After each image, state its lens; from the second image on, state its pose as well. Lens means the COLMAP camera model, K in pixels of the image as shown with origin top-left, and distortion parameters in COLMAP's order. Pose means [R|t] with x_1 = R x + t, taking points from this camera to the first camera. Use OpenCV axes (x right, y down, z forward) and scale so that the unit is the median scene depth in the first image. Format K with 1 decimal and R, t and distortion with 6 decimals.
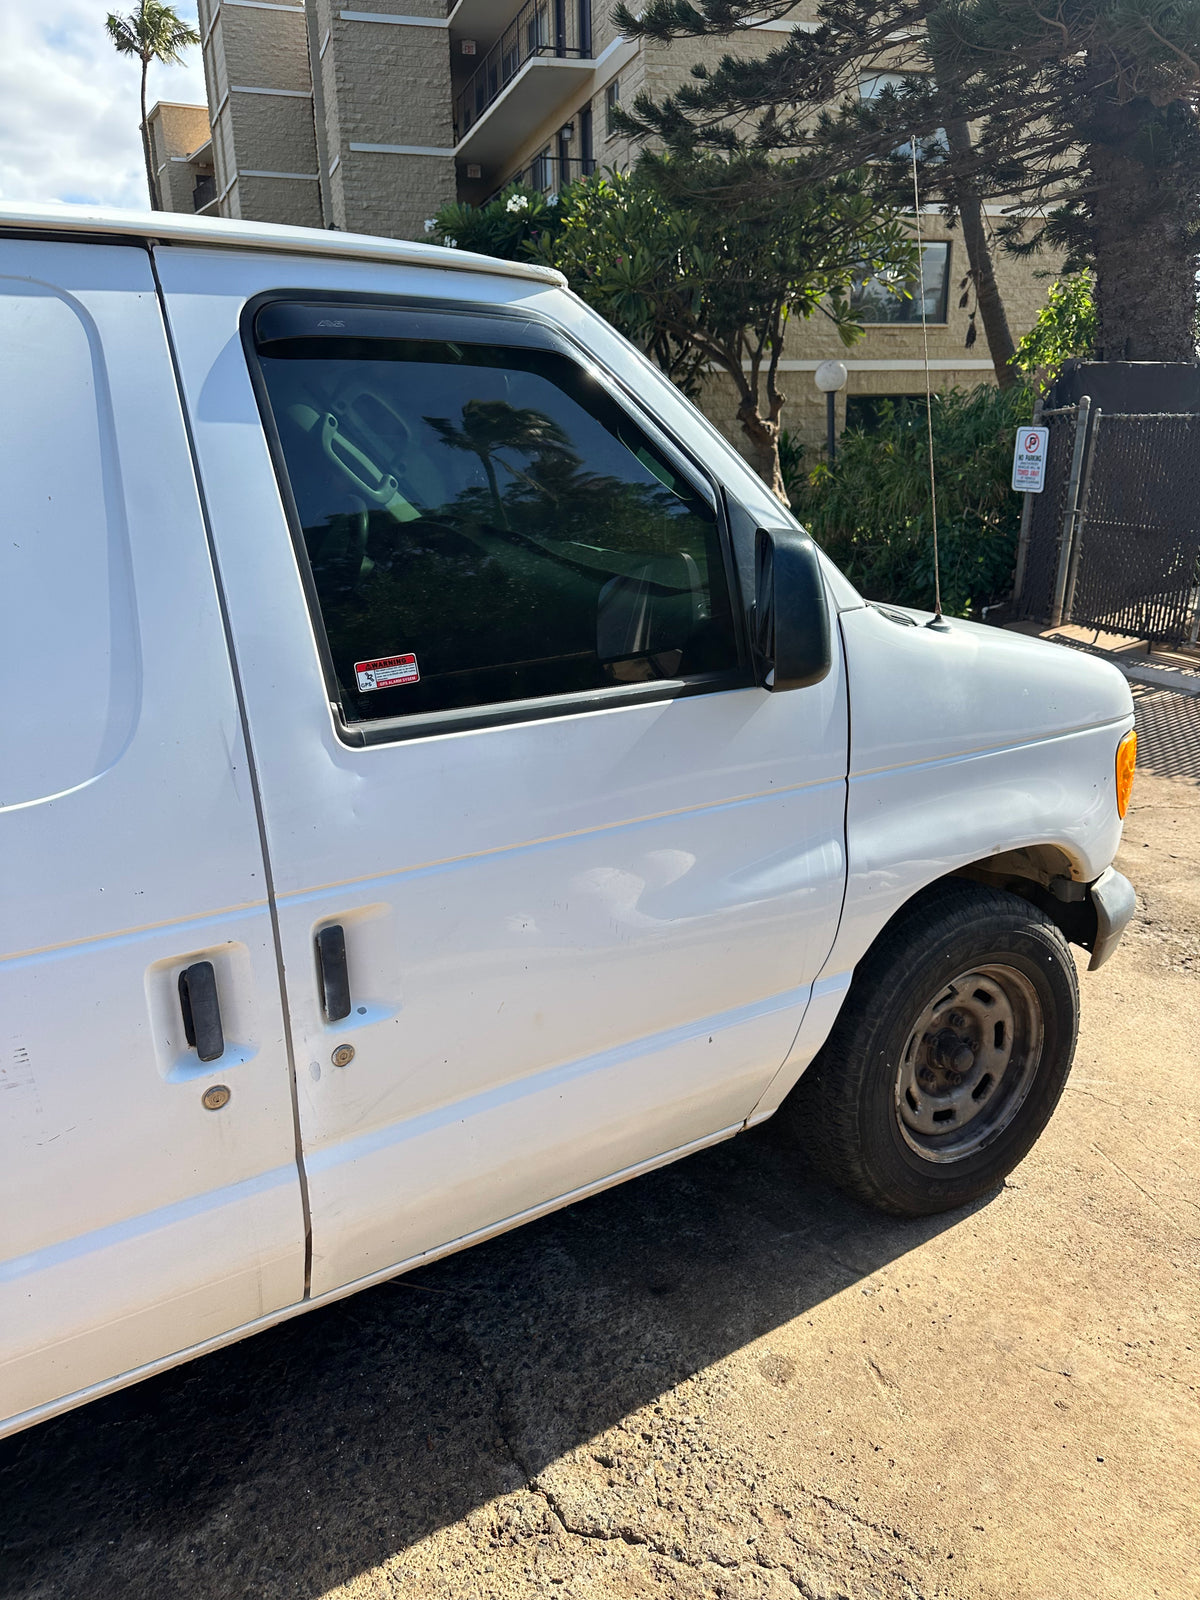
lens RADIAL K [[1120.7, 0, 600.0], [0, 1120.7, 800.0], [0, 0, 1]] dist [-0.008985, -0.004313]
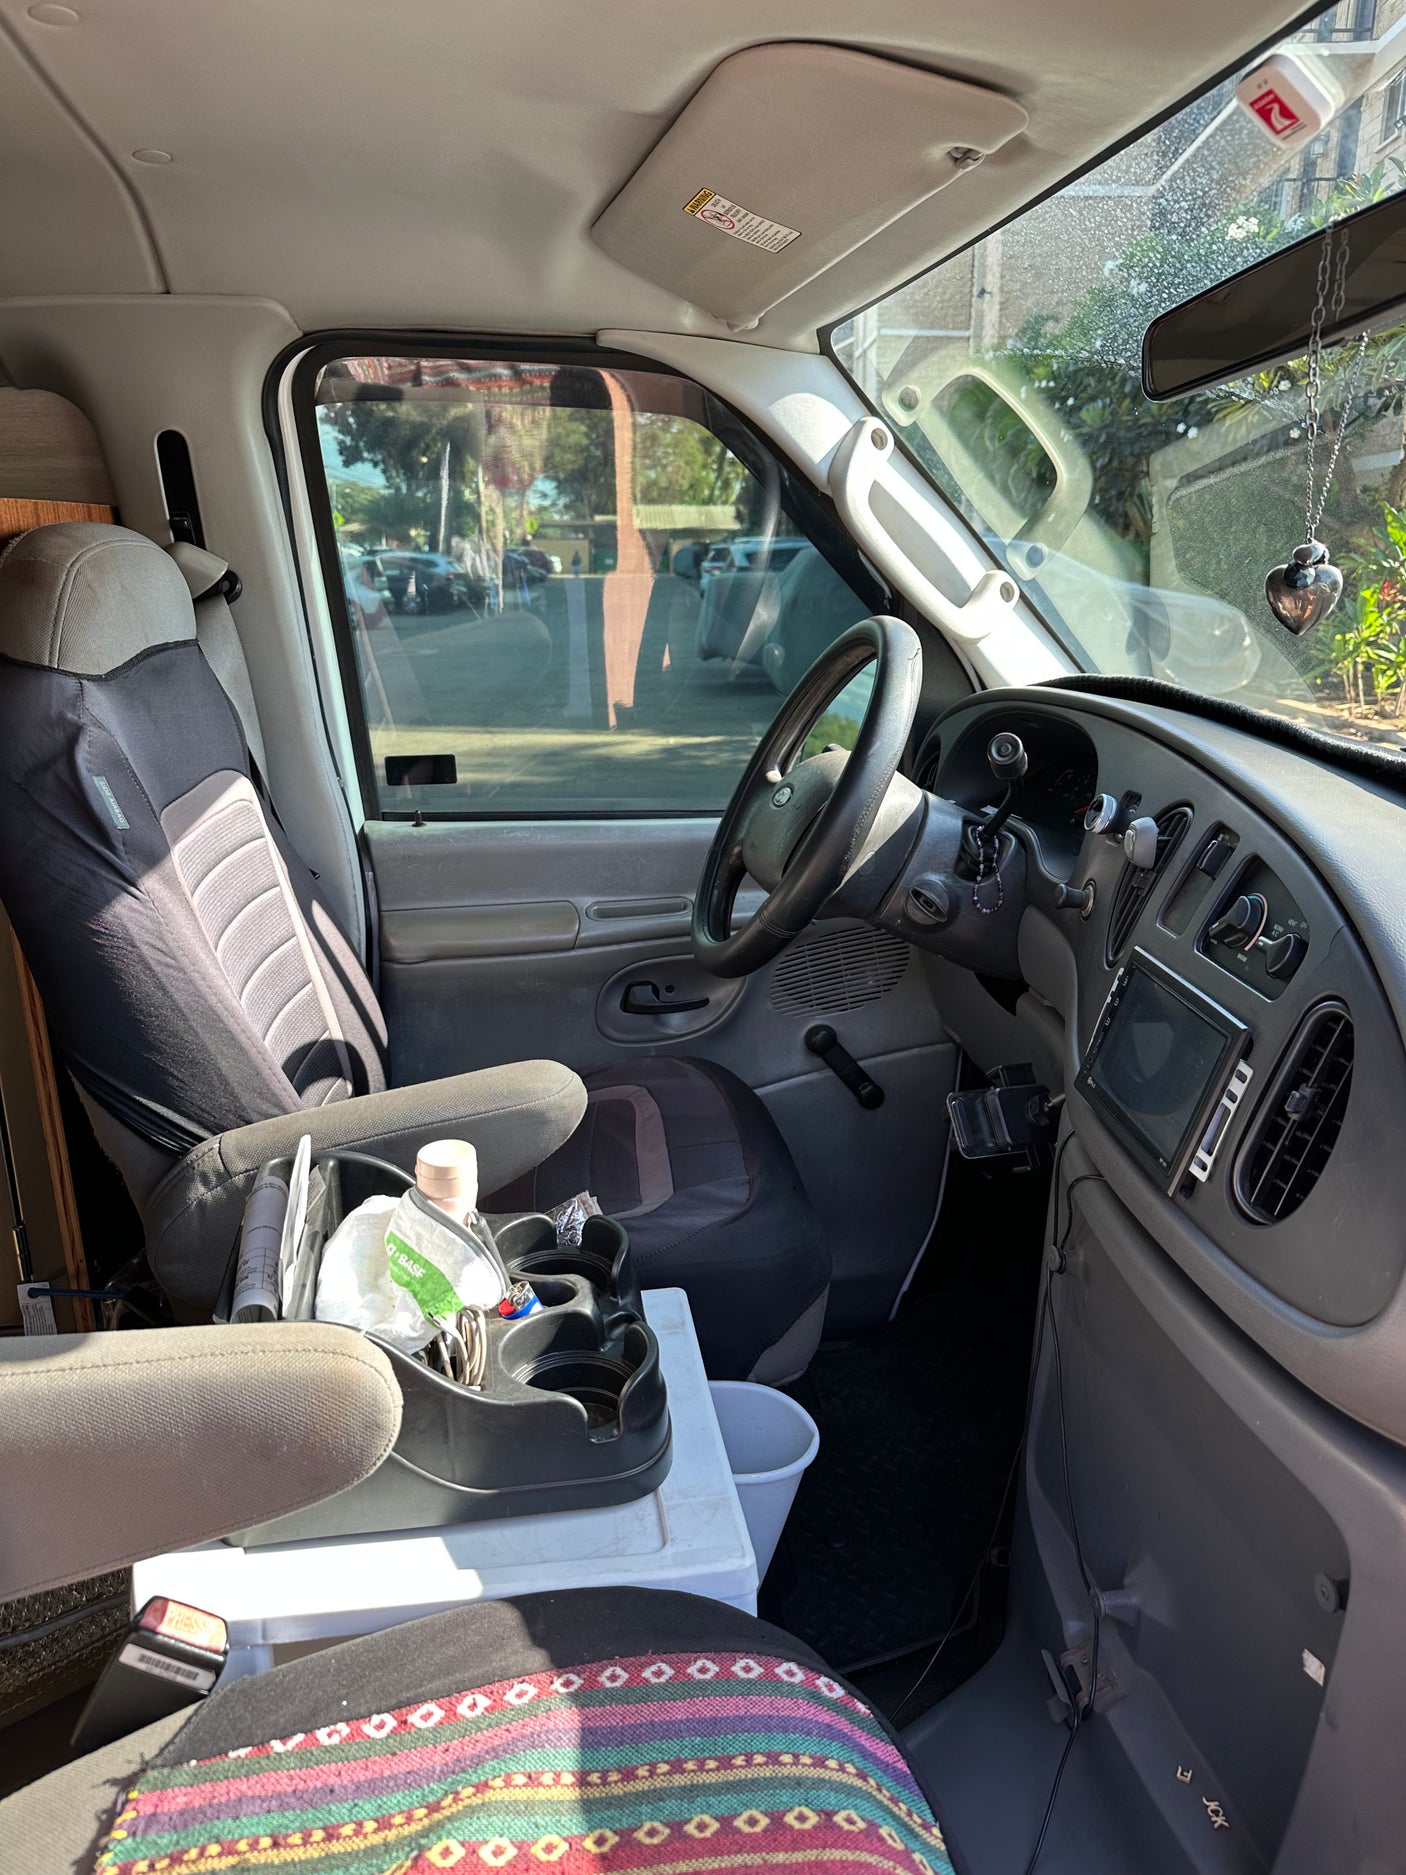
lens RADIAL K [[1303.1, 0, 699.7], [0, 1303.1, 929.6], [0, 0, 1]] dist [0.070560, -0.079084]
pose [[0.919145, 0.131928, -0.371171, -0.026785], [-0.145449, 0.989329, -0.008537, -0.040392], [0.366084, 0.061833, 0.928525, 0.149224]]
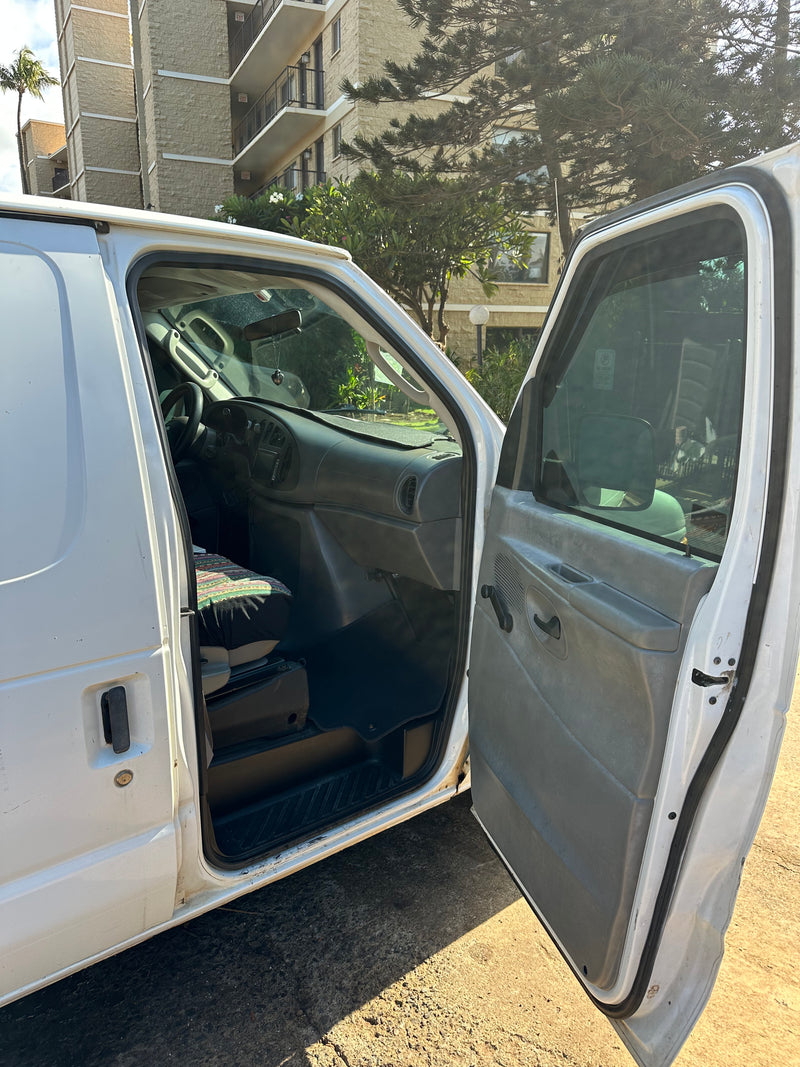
lens RADIAL K [[746.1, 0, 401.2], [0, 746.1, 535.0], [0, 0, 1]] dist [-0.008269, -0.003516]
pose [[0.994654, 0.002207, 0.103240, -0.010815], [0.004861, 0.997662, -0.068161, 0.001539], [-0.103149, 0.068299, 0.992318, -0.007190]]
